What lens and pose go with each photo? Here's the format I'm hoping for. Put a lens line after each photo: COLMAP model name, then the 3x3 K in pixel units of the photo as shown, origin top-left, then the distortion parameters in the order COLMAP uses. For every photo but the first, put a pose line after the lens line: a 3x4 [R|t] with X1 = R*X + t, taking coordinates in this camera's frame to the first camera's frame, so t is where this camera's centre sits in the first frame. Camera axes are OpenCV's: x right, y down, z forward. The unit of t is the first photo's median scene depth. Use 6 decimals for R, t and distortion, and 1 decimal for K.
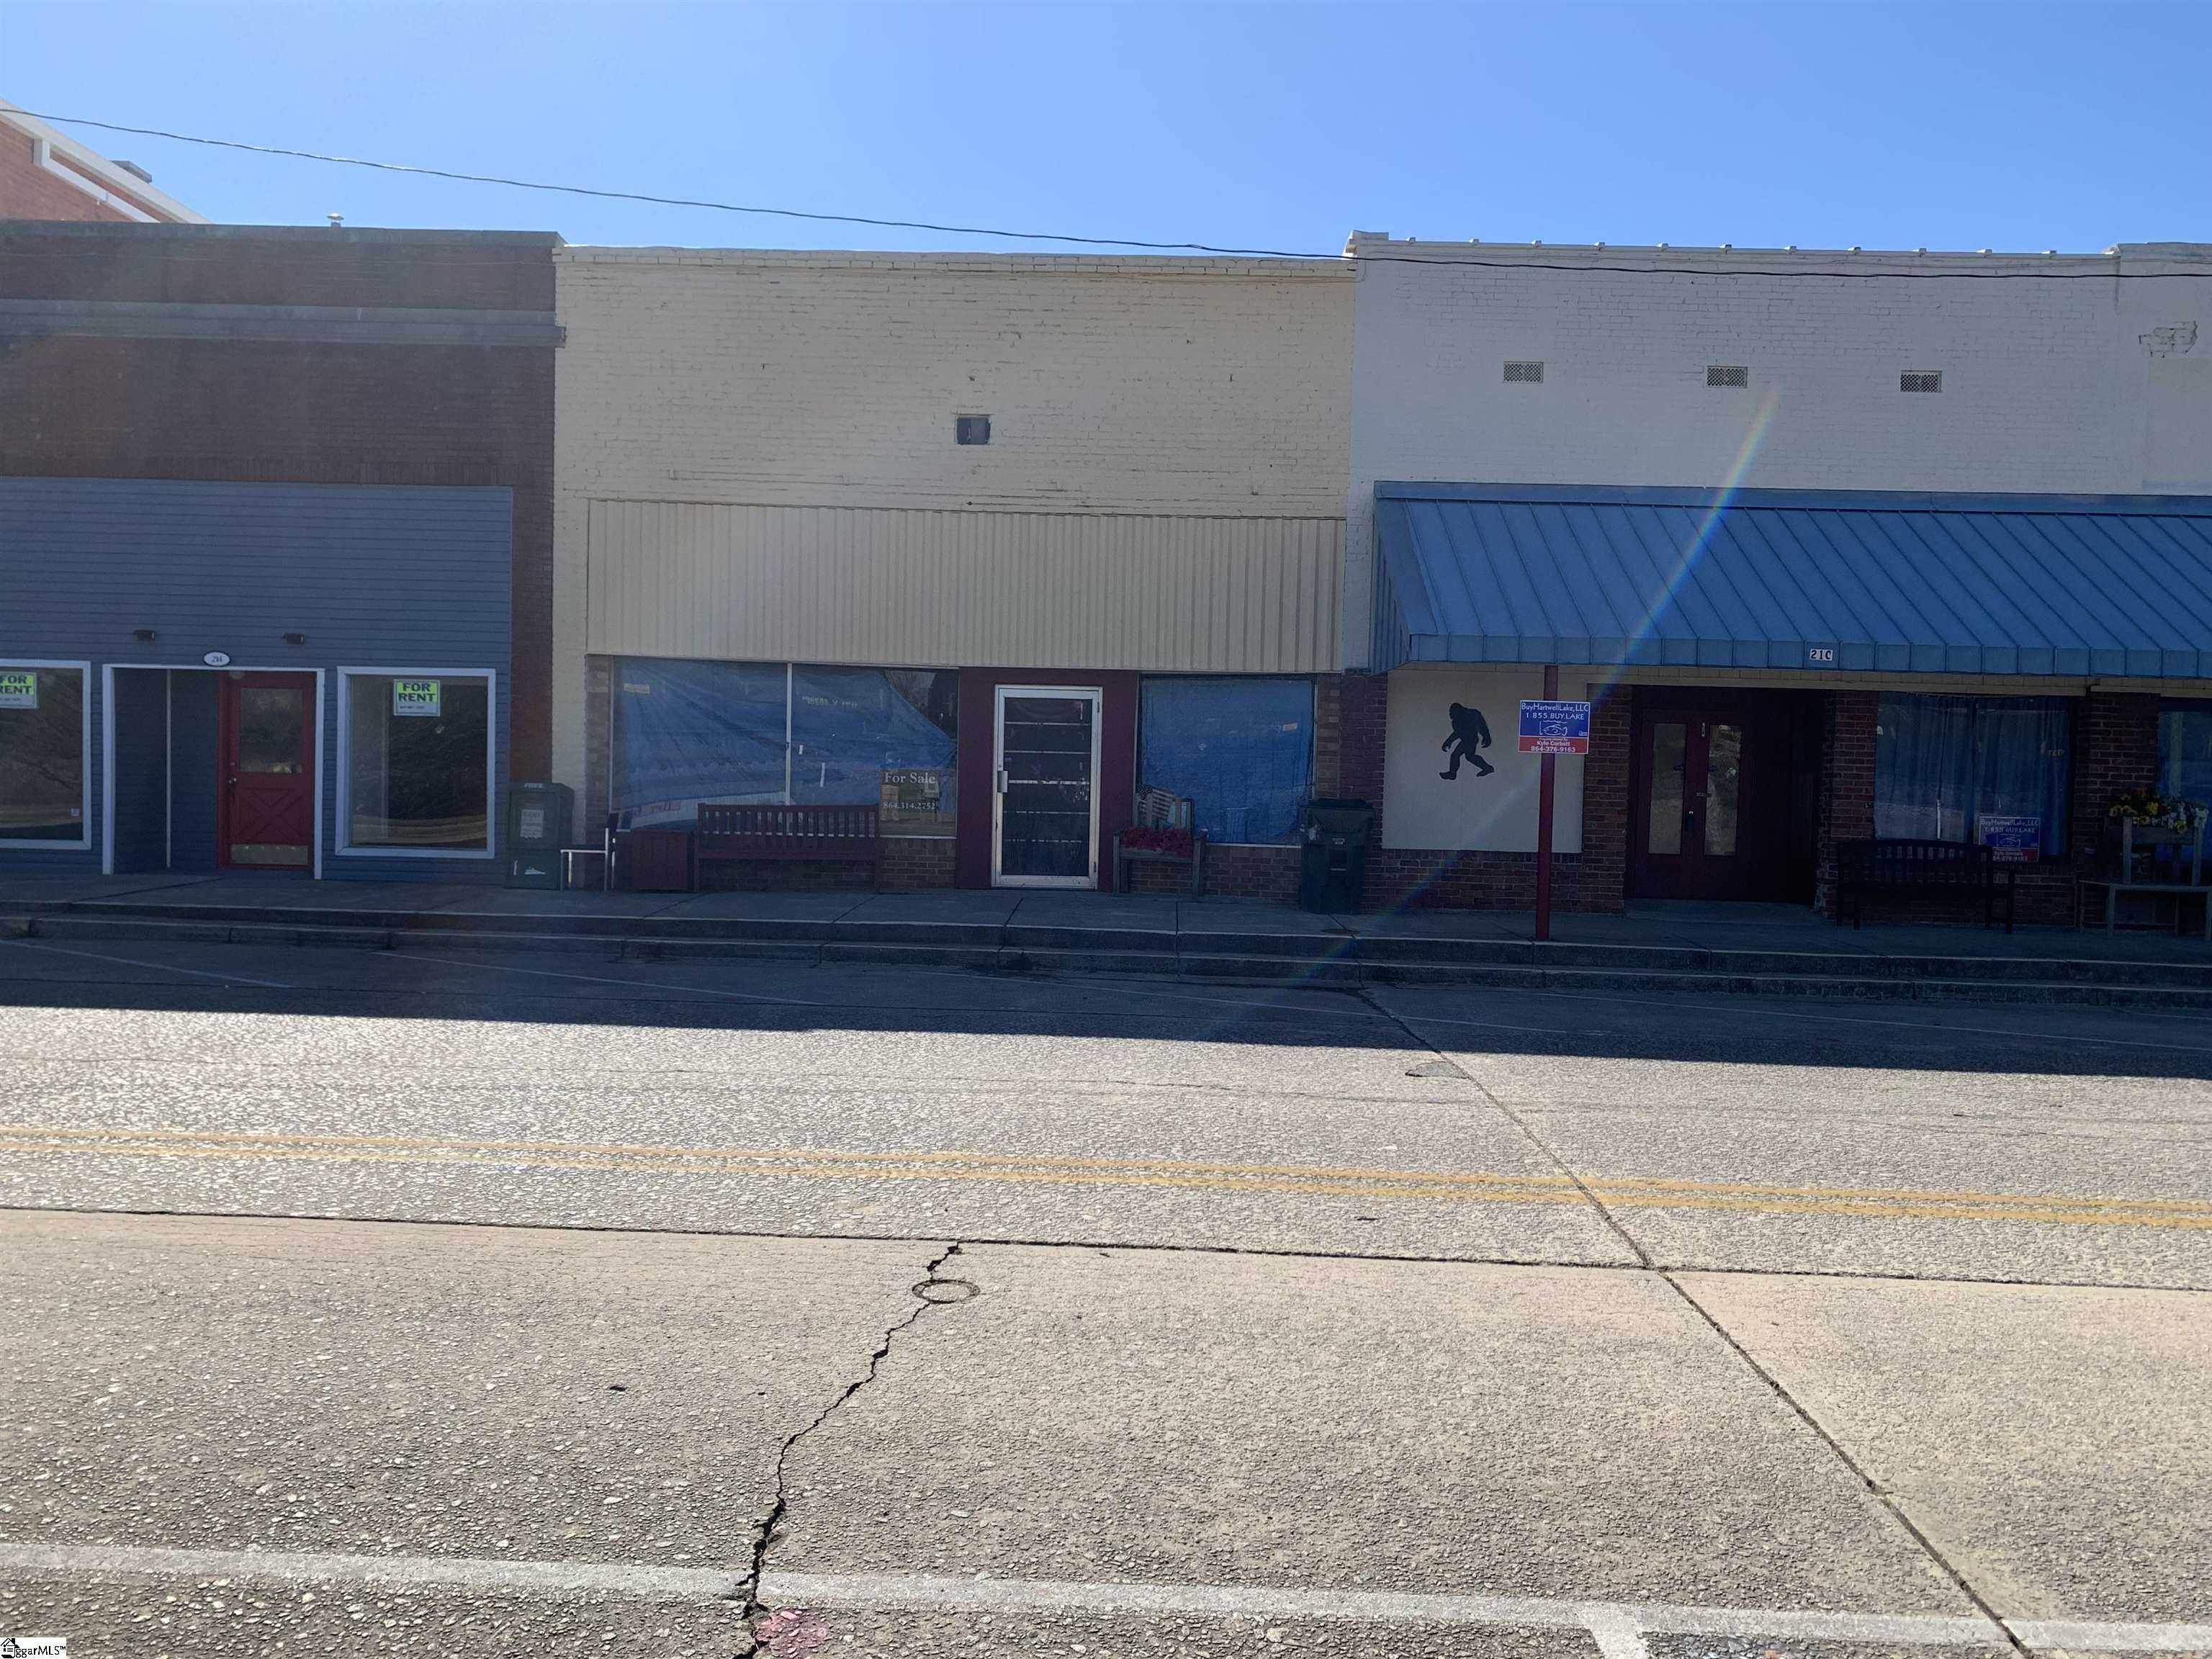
lens RADIAL K [[1699.6, 0, 1119.0], [0, 1699.6, 851.7], [0, 0, 1]] dist [0.040285, -0.043665]
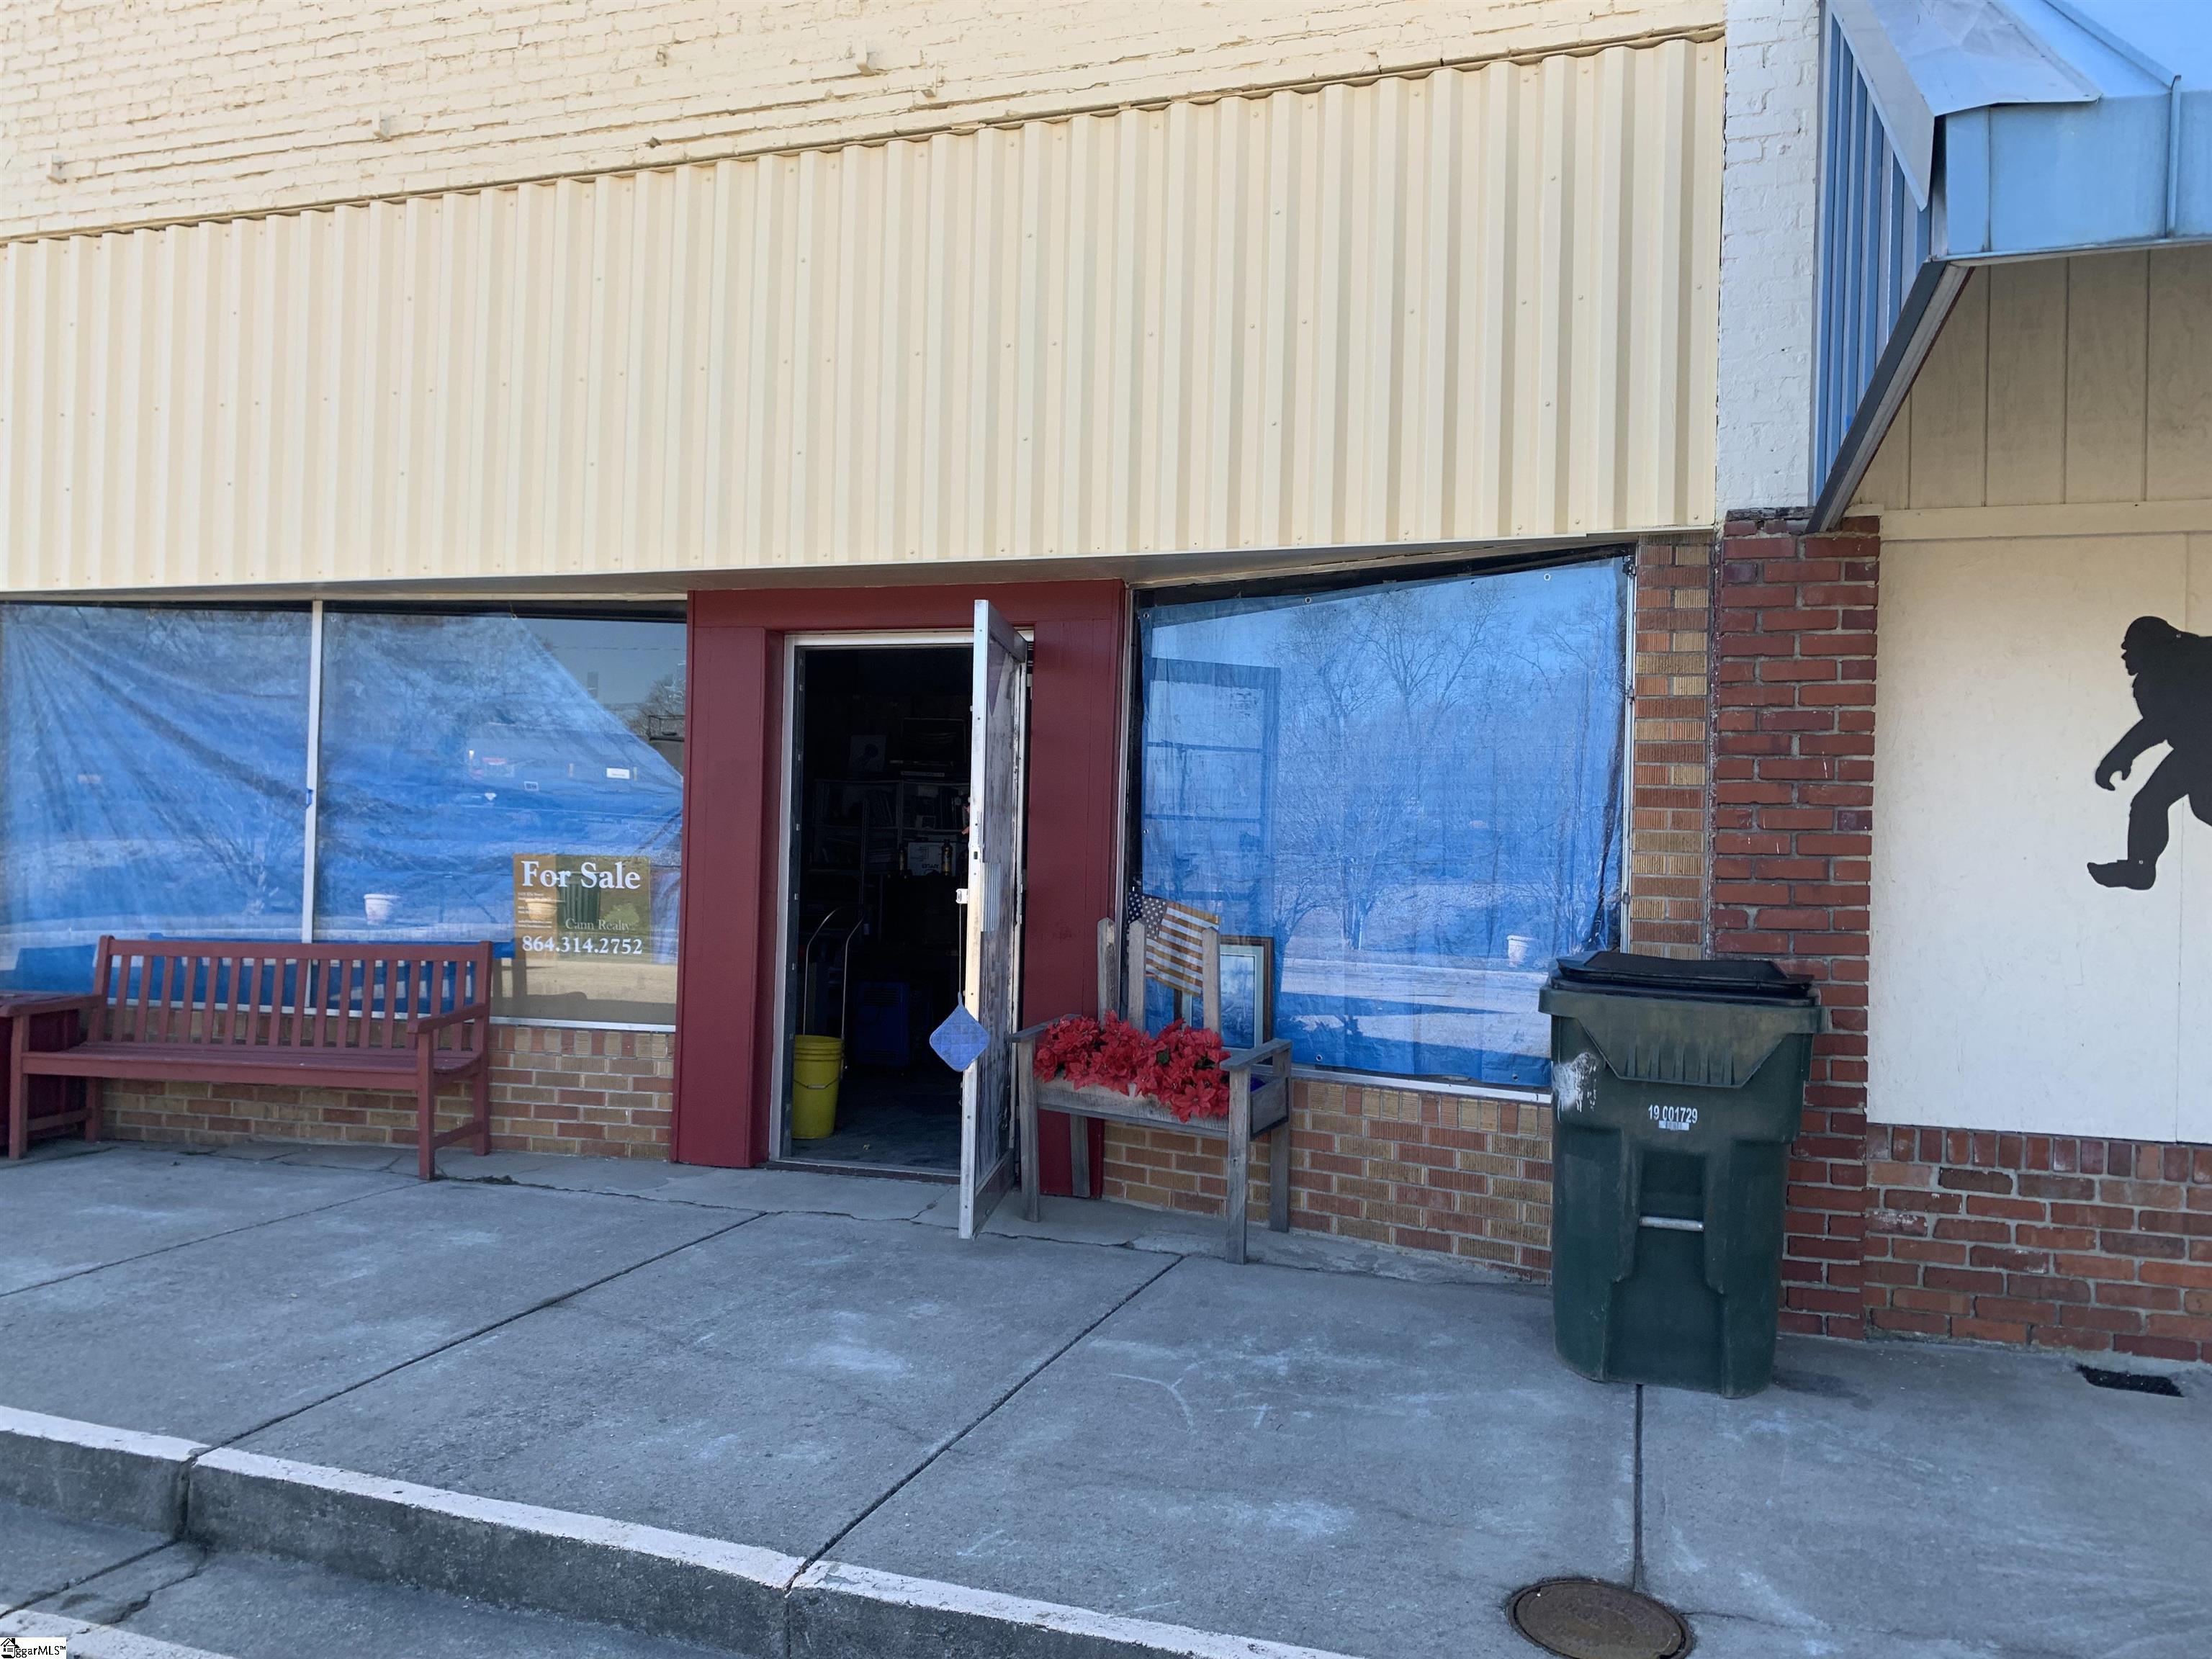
lens RADIAL K [[1699.6, 0, 1099.9], [0, 1699.6, 838.9], [0, 0, 1]] dist [0.040285, -0.043665]
pose [[0.950215, -0.004543, -0.311562, 0.122028], [-0.014367, 0.998192, -0.058371, -0.031744], [0.311264, 0.059942, 0.948431, 0.684239]]
